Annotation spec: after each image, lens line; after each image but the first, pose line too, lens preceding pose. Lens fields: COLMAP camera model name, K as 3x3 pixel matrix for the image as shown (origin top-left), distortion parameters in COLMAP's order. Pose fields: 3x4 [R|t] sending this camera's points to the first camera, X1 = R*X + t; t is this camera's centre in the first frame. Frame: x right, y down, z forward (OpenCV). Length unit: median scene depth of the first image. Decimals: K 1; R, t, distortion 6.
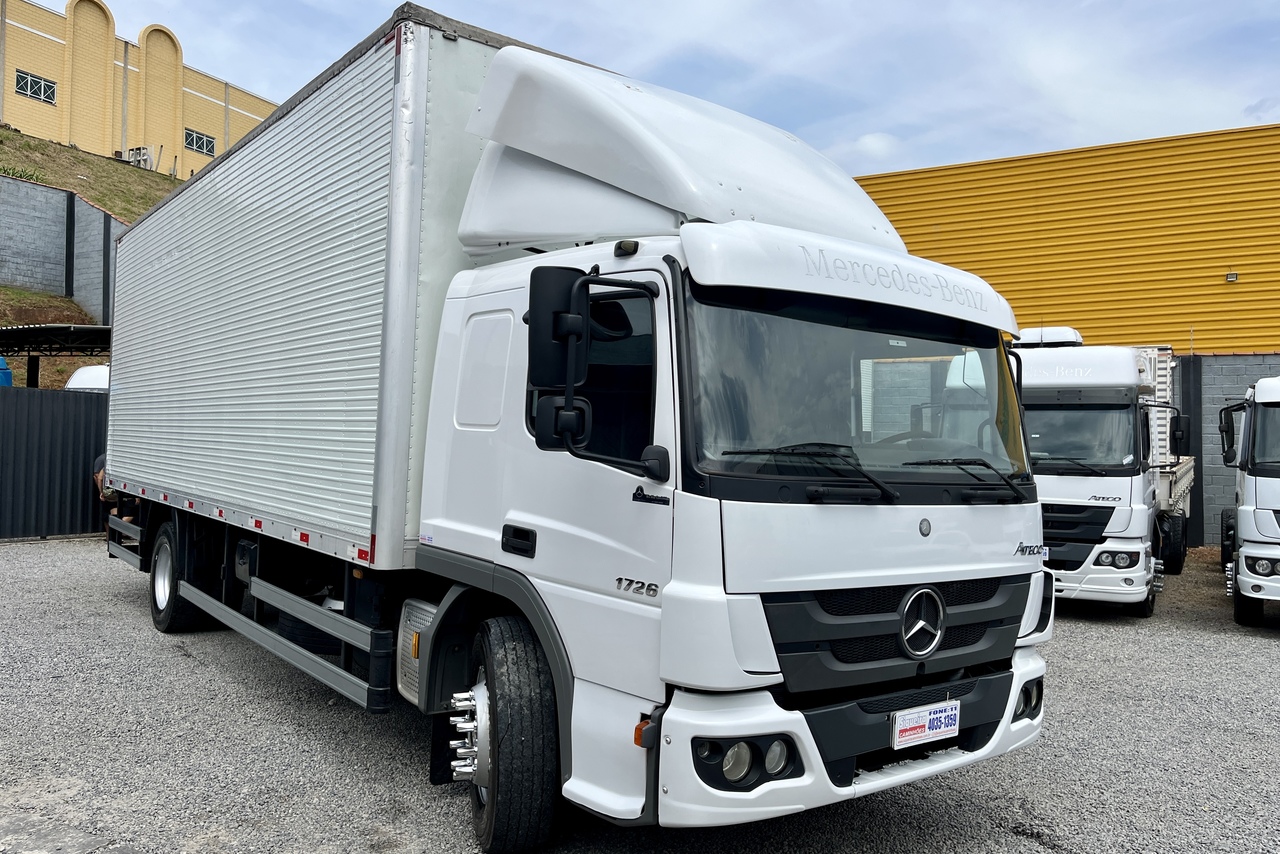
lens RADIAL K [[965.0, 0, 642.5], [0, 965.0, 426.2], [0, 0, 1]] dist [0.009116, -0.010065]
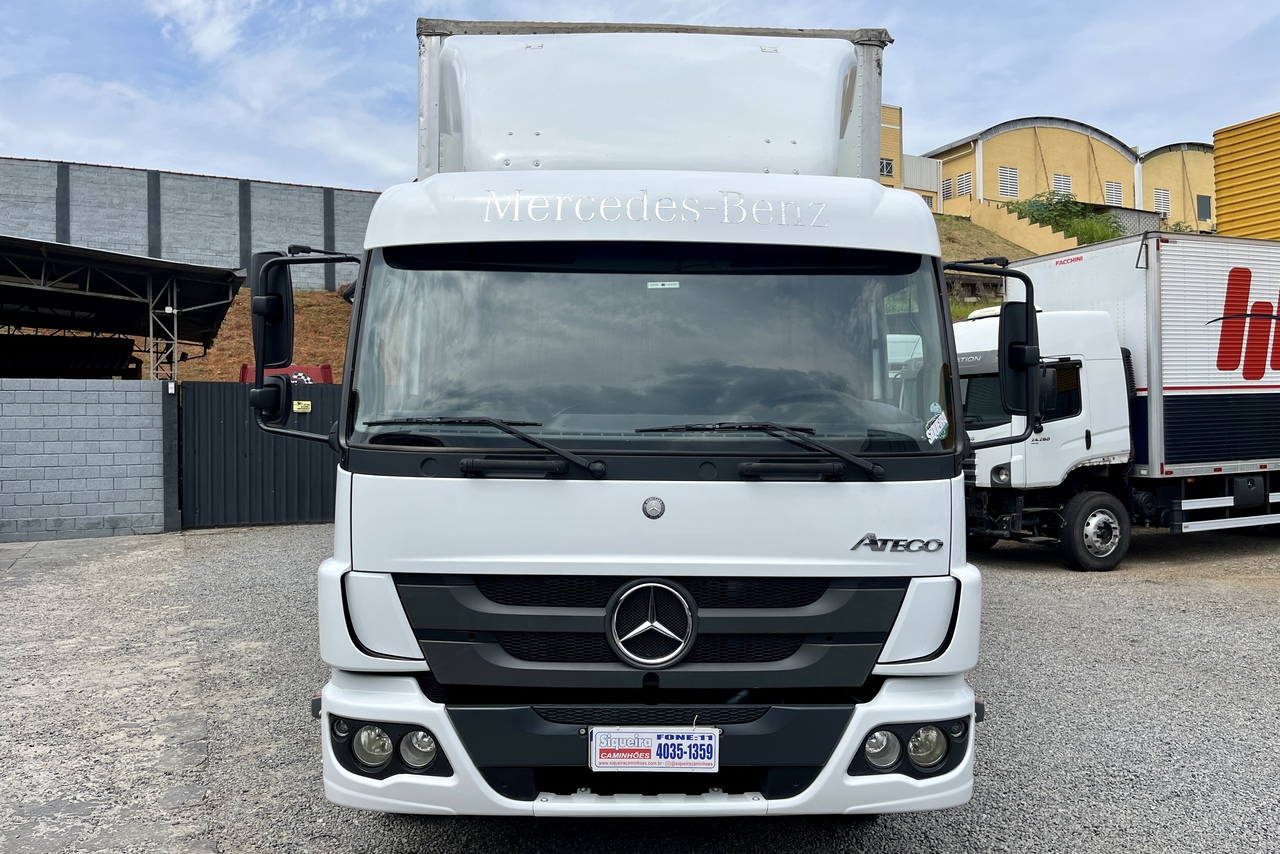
lens RADIAL K [[965.0, 0, 642.0], [0, 965.0, 424.5], [0, 0, 1]] dist [0.009116, -0.010065]
pose [[0.808810, -0.029046, -0.587352, 0.776988], [0.037393, 0.999298, 0.002074, 0.032462], [0.586880, -0.023640, 0.809329, 0.342475]]
